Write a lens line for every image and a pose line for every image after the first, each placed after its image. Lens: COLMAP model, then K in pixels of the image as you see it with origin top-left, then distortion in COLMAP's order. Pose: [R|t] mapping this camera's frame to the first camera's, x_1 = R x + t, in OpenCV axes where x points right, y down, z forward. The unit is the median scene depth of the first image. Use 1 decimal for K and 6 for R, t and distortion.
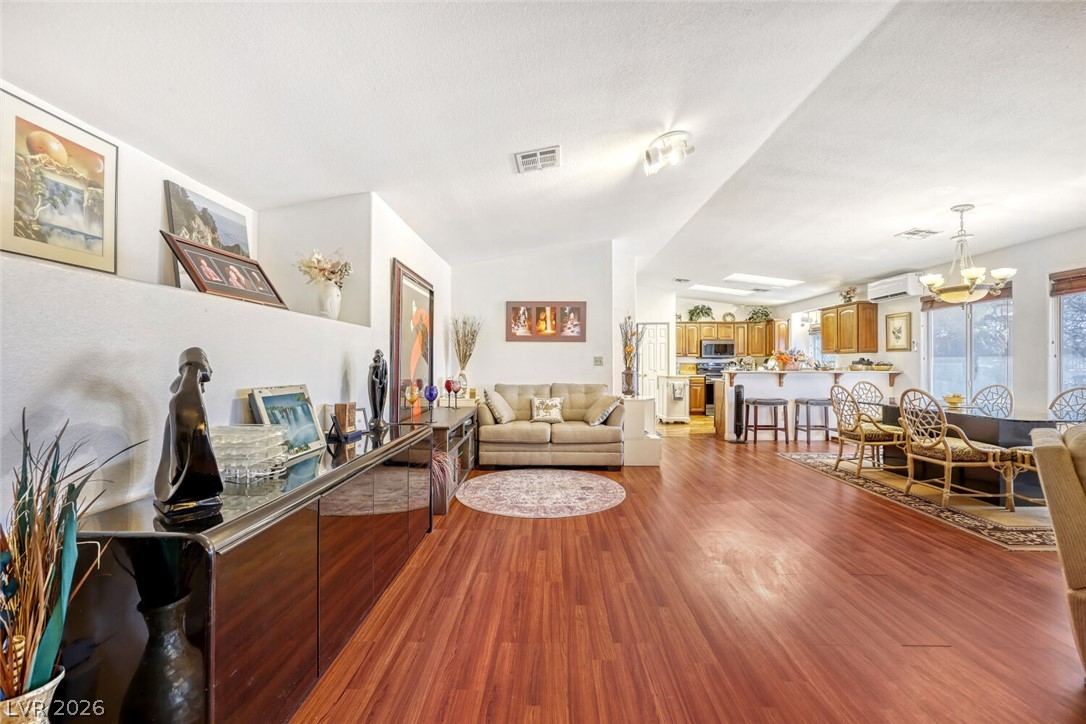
lens RADIAL K [[445.1, 0, 546.1], [0, 445.1, 354.7], [0, 0, 1]] dist [-0.004258, 0.000844]
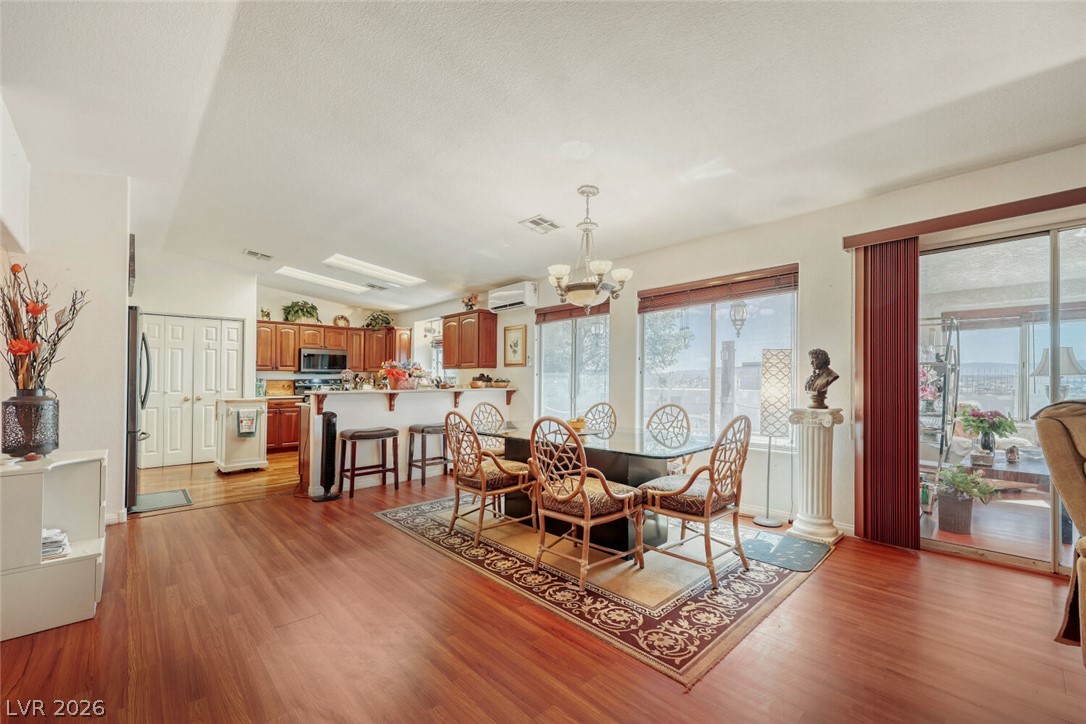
lens RADIAL K [[445.1, 0, 556.6], [0, 445.1, 366.1], [0, 0, 1]] dist [-0.004258, 0.000844]
pose [[0.704060, 0.021363, 0.709819, 0.237660], [-0.012665, 0.999766, -0.017527, 0.007769], [-0.710027, 0.003350, 0.704166, 0.345146]]
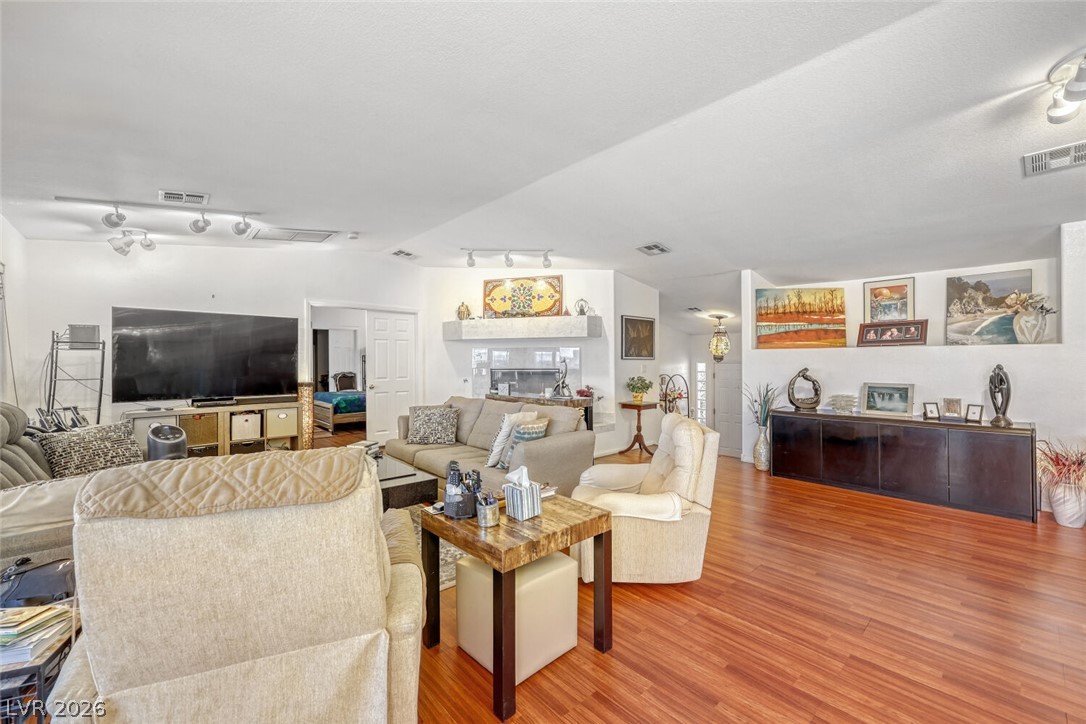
lens RADIAL K [[445.1, 0, 558.7], [0, 445.1, 347.2], [0, 0, 1]] dist [-0.004258, 0.000844]
pose [[-0.717794, -0.014939, -0.696096, 0.794880], [0.021348, 0.998828, -0.043450, -0.017733], [0.695929, -0.046048, -0.716633, 0.549023]]
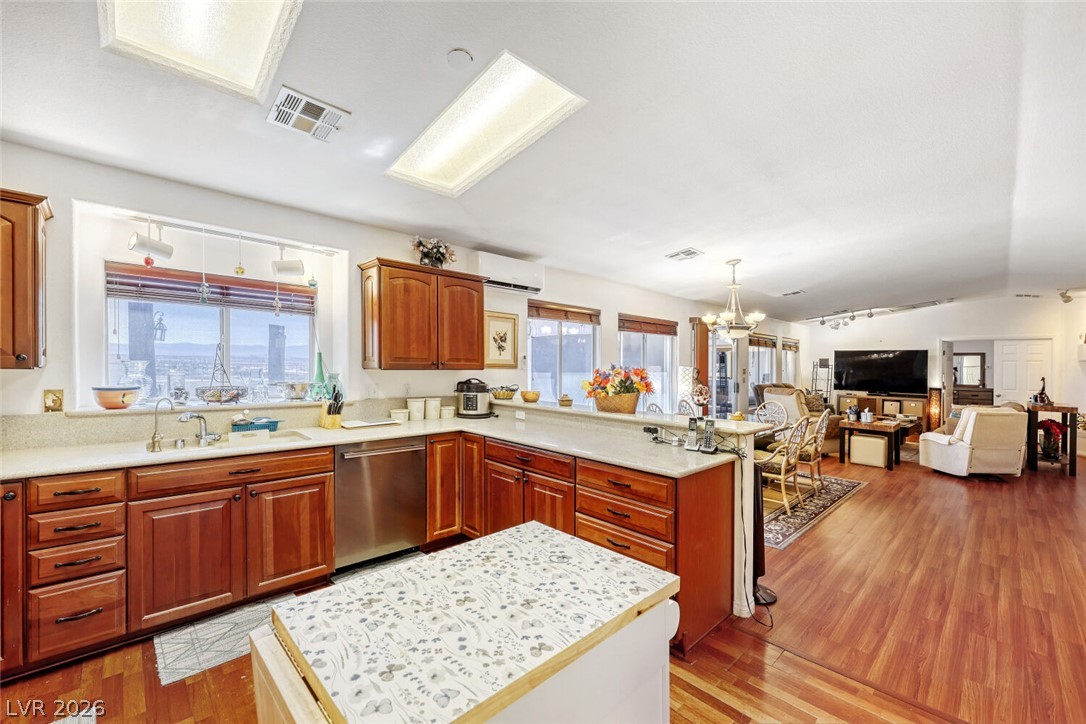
lens RADIAL K [[445.1, 0, 510.4], [0, 445.1, 364.3], [0, 0, 1]] dist [-0.004258, 0.000844]
pose [[-0.680991, -0.008081, 0.732247, 0.341691], [-0.030132, 0.999401, -0.016993, -0.003460], [-0.731672, -0.033636, -0.680827, 1.739407]]
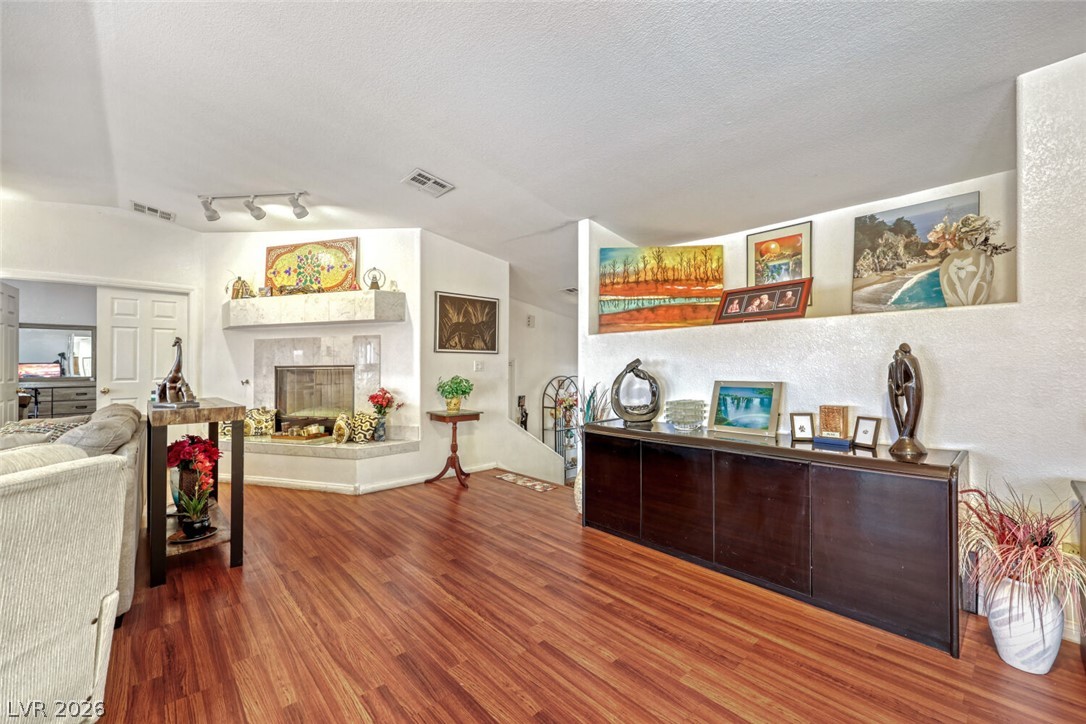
lens RADIAL K [[445.1, 0, 562.1], [0, 445.1, 357.6], [0, 0, 1]] dist [-0.004258, 0.000844]
pose [[-0.715677, -0.009507, -0.698366, 0.280754], [0.022205, 0.999092, -0.036355, 0.013250], [0.698078, -0.041526, -0.714817, 0.596989]]
